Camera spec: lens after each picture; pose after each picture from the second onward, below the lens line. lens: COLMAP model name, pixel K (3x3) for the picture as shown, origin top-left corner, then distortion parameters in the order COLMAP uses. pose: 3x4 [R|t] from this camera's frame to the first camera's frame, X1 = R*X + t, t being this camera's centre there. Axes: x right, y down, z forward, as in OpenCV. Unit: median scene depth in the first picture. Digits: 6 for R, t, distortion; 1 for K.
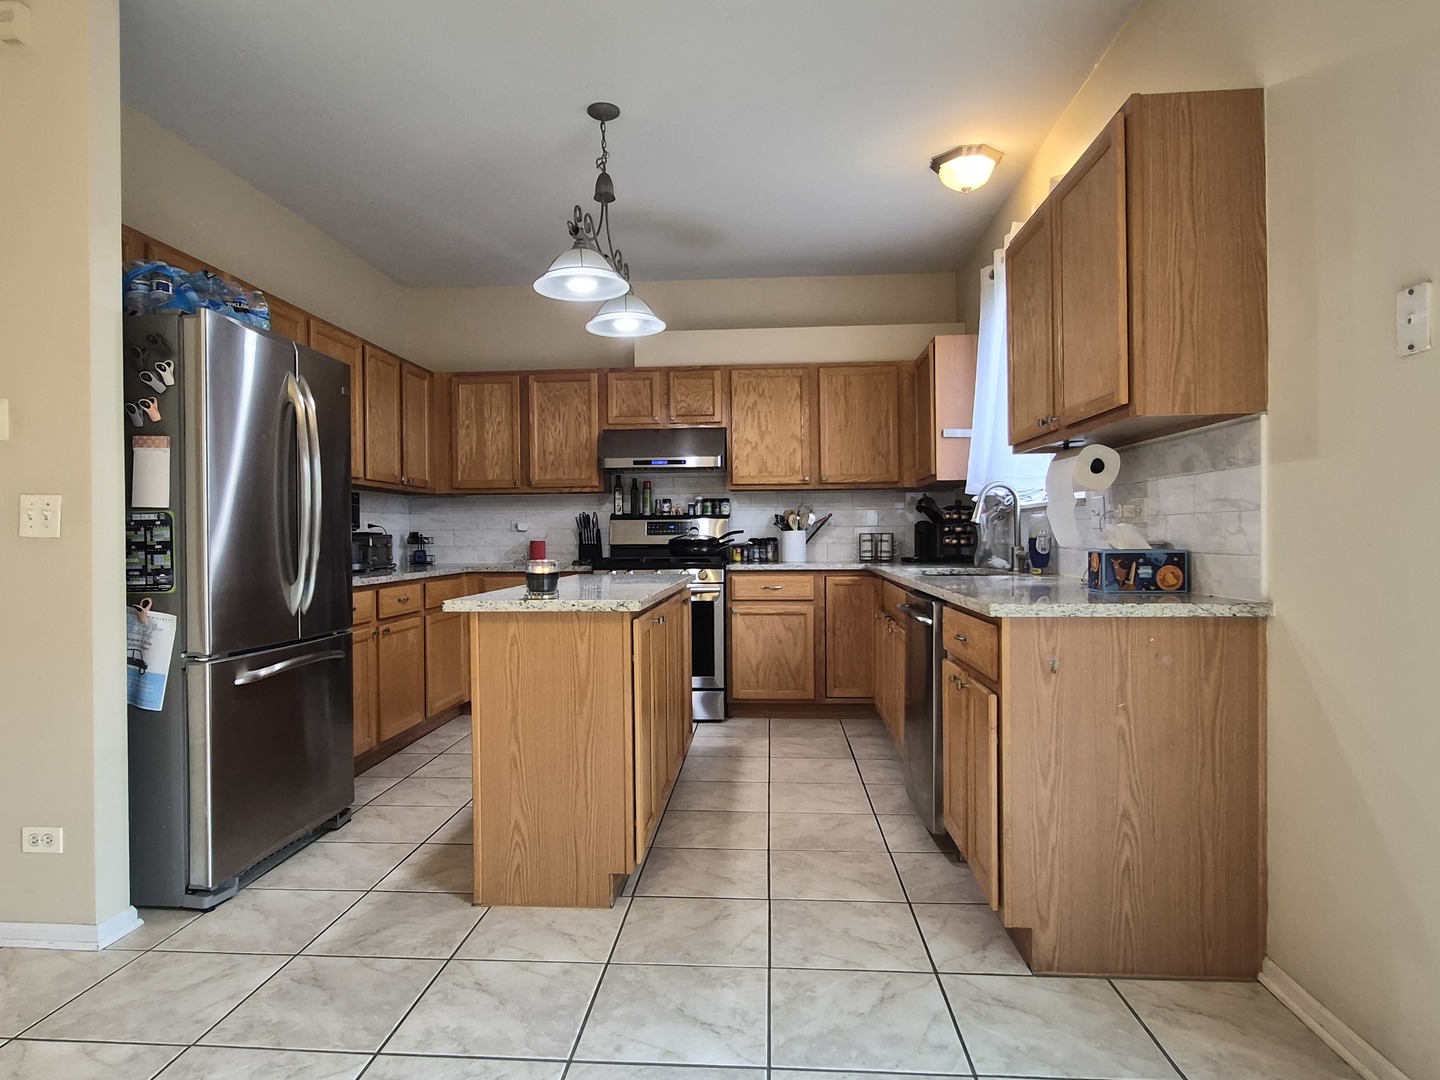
lens RADIAL K [[866.7, 0, 713.3], [0, 866.7, 538.2], [0, 0, 1]] dist [0.000714, -0.005164]
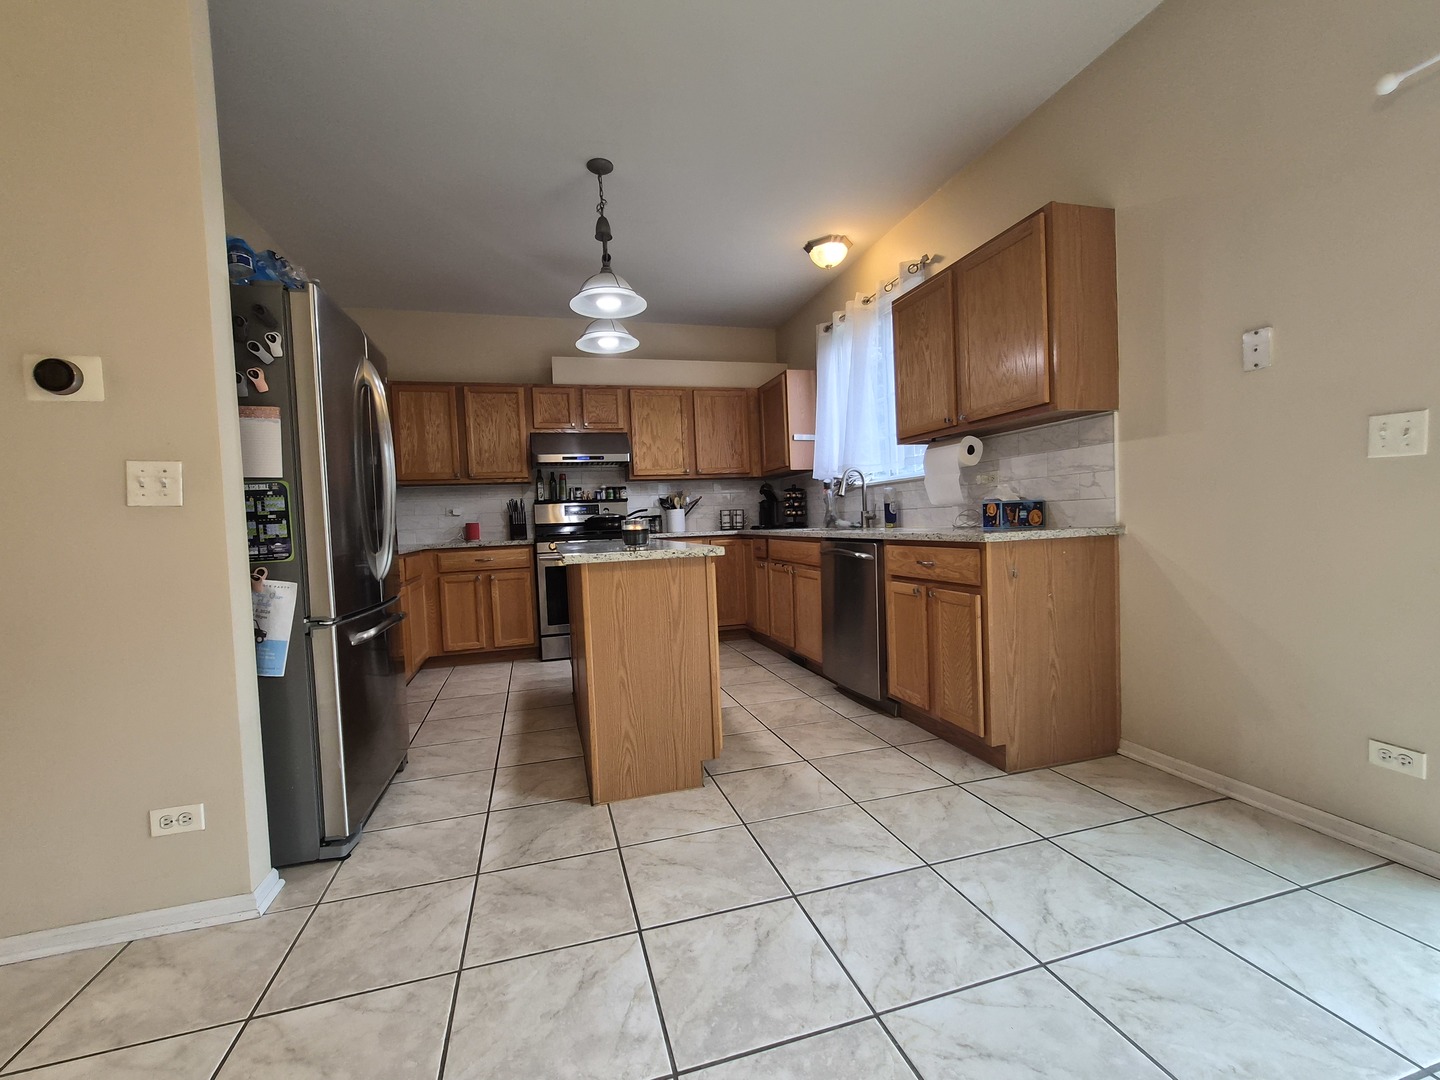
lens RADIAL K [[613.3, 0, 720.5], [0, 613.3, 542.2], [0, 0, 1]] dist [-0.001665, -0.000575]
pose [[0.936306, -0.042638, 0.348588, -0.394559], [0.034442, 0.998966, 0.029678, 0.036363], [-0.349493, -0.015782, 0.936806, 0.140215]]
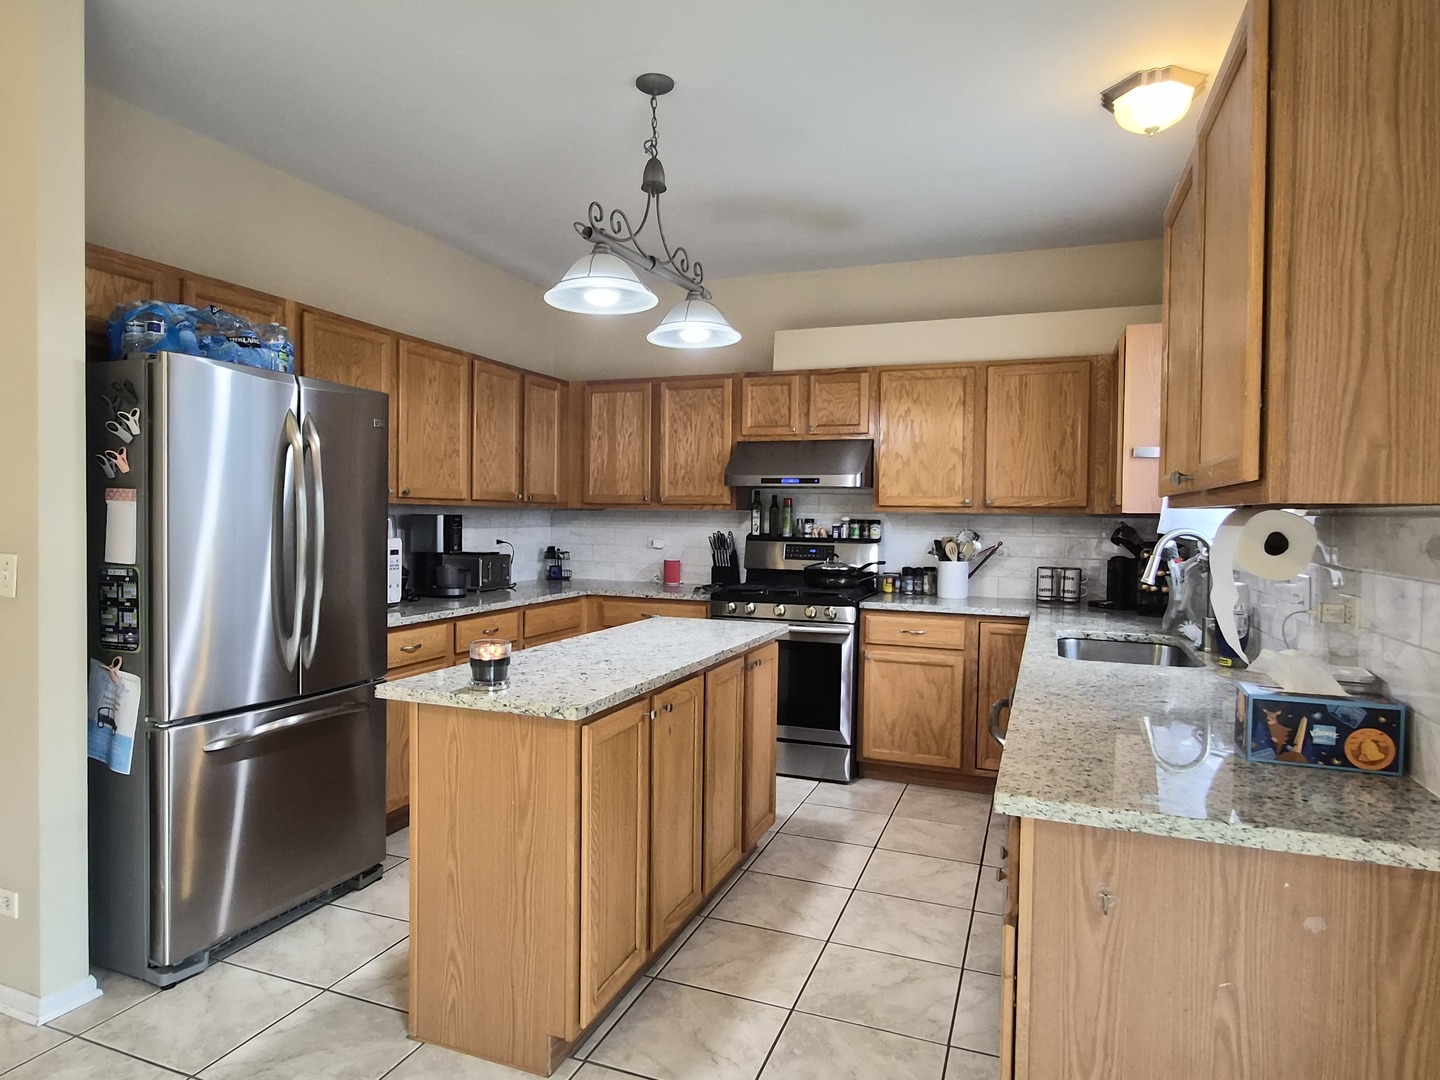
lens RADIAL K [[866.7, 0, 711.7], [0, 866.7, 538.2], [0, 0, 1]] dist [0.000714, -0.005164]
pose [[0.954970, 0.031300, -0.295046, 0.250561], [-0.024496, 0.999343, 0.026730, -0.102537], [0.295689, -0.018299, 0.955109, 0.276473]]
